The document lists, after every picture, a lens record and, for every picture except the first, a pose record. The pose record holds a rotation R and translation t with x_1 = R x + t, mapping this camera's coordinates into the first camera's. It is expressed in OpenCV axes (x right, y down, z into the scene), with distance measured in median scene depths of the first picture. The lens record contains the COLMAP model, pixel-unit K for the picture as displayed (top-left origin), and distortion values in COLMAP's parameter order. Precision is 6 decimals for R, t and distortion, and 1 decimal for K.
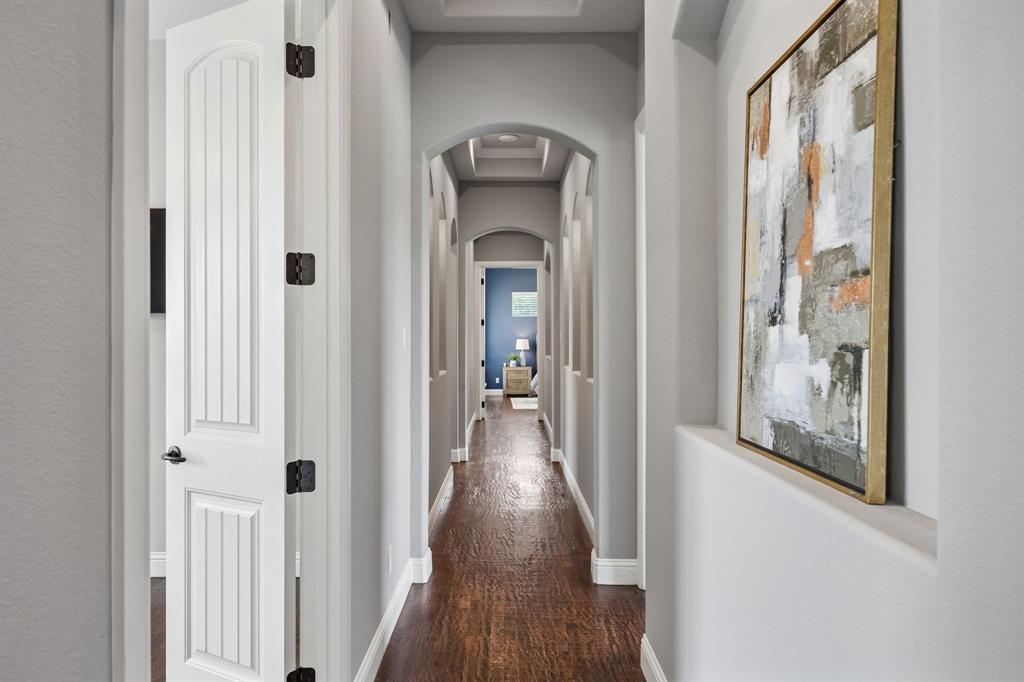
lens RADIAL K [[562.9, 0, 512.0], [0, 562.9, 341.0], [0, 0, 1]] dist [0.003712, 0.000487]
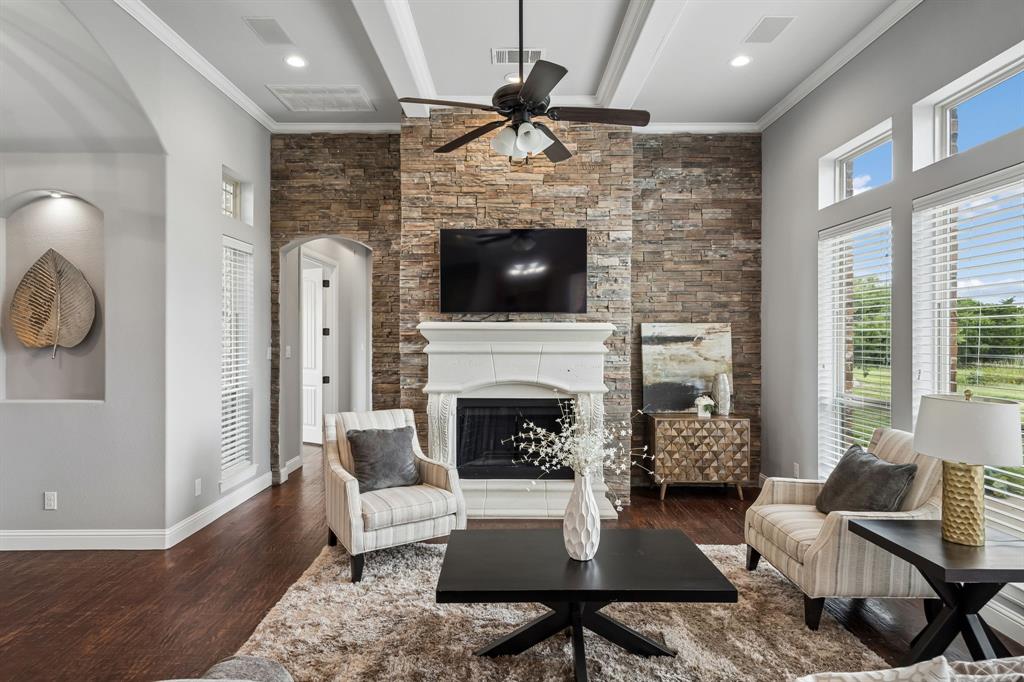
lens RADIAL K [[562.9, 0, 512.0], [0, 562.9, 341.0], [0, 0, 1]] dist [0.003712, 0.000487]
pose [[0.999977, 0.002116, -0.006400, 0.256257], [-0.002133, 0.999994, -0.002746, -0.012215], [0.006394, 0.002759, 0.999976, -0.786184]]
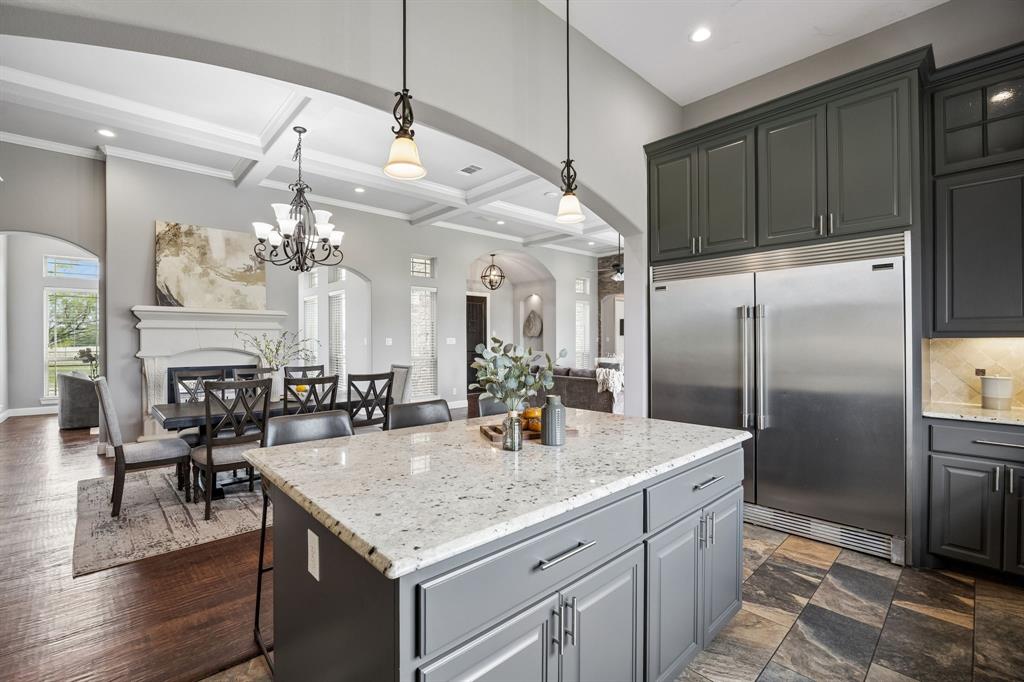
lens RADIAL K [[446.4, 0, 512.0], [0, 446.4, 341.0], [0, 0, 1]] dist [-0.000972, -0.000209]
pose [[0.672829, 0.002398, -0.739794, 0.914018], [-0.006044, 0.999979, -0.002255, 0.013062], [0.739773, 0.005988, 0.672830, -1.347175]]
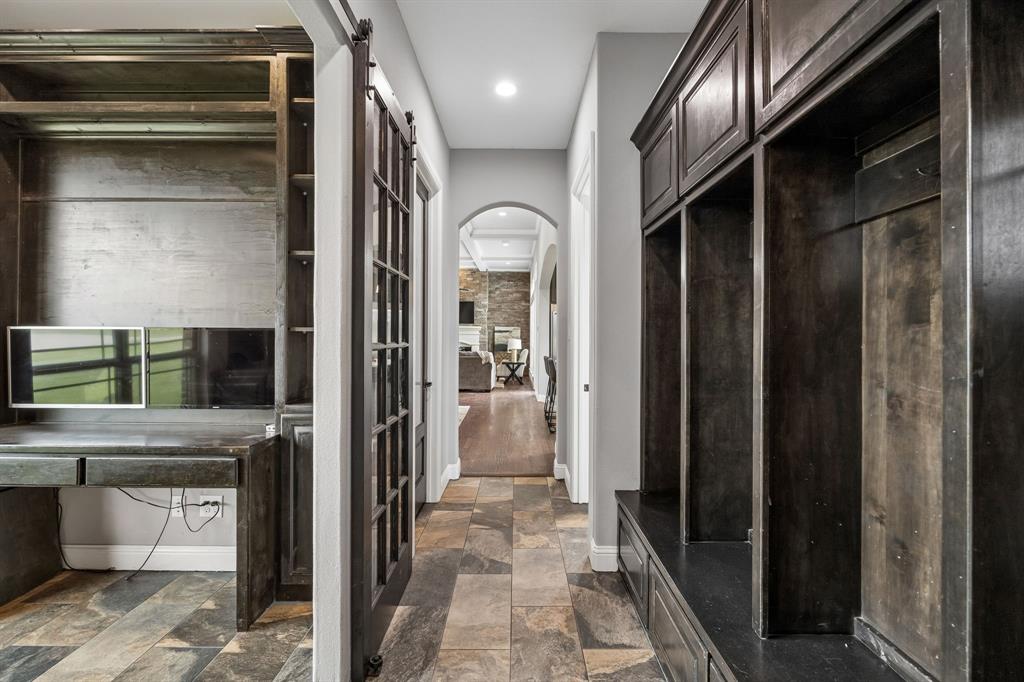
lens RADIAL K [[446.4, 0, 512.0], [0, 446.4, 341.0], [0, 0, 1]] dist [-0.000972, -0.000209]
pose [[0.999772, 0.011489, -0.017974, 0.544302], [-0.011519, 0.999932, -0.001563, 0.030419], [0.017955, 0.001770, 0.999837, -2.101546]]
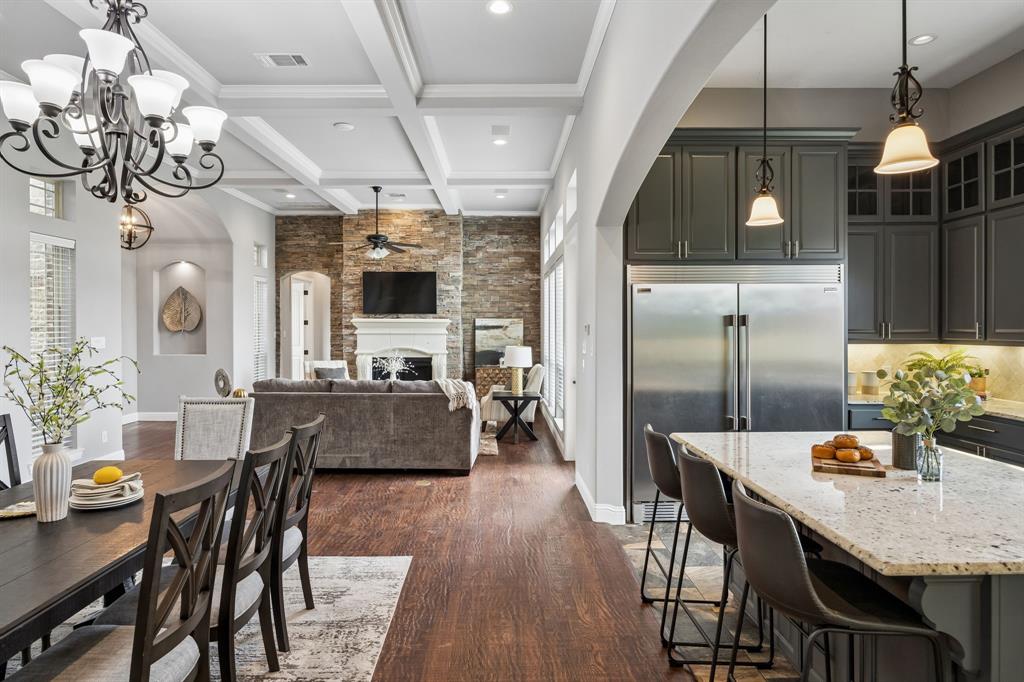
lens RADIAL K [[583.3, 0, 508.9], [0, 583.3, 335.4], [0, 0, 1]] dist [-0.001362, -0.000256]
pose [[0.999988, 0.002275, 0.004393, 0.503096], [-0.002300, 0.999981, 0.005789, -0.005258], [-0.004380, -0.005799, 0.999974, -1.489593]]
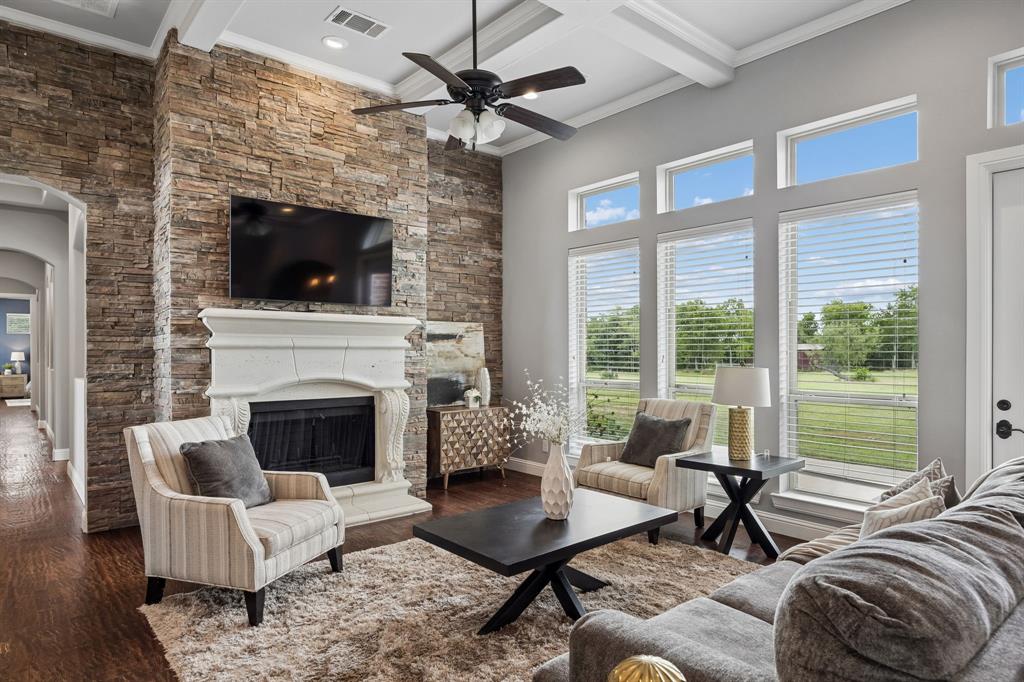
lens RADIAL K [[593.6, 0, 509.7], [0, 593.6, 353.4], [0, 0, 1]] dist [-0.003423, -0.001698]
pose [[0.763363, -0.001813, 0.645968, 0.004359], [0.004440, 0.999987, -0.002441, 0.008537], [-0.645955, 0.004732, 0.763361, -0.728385]]
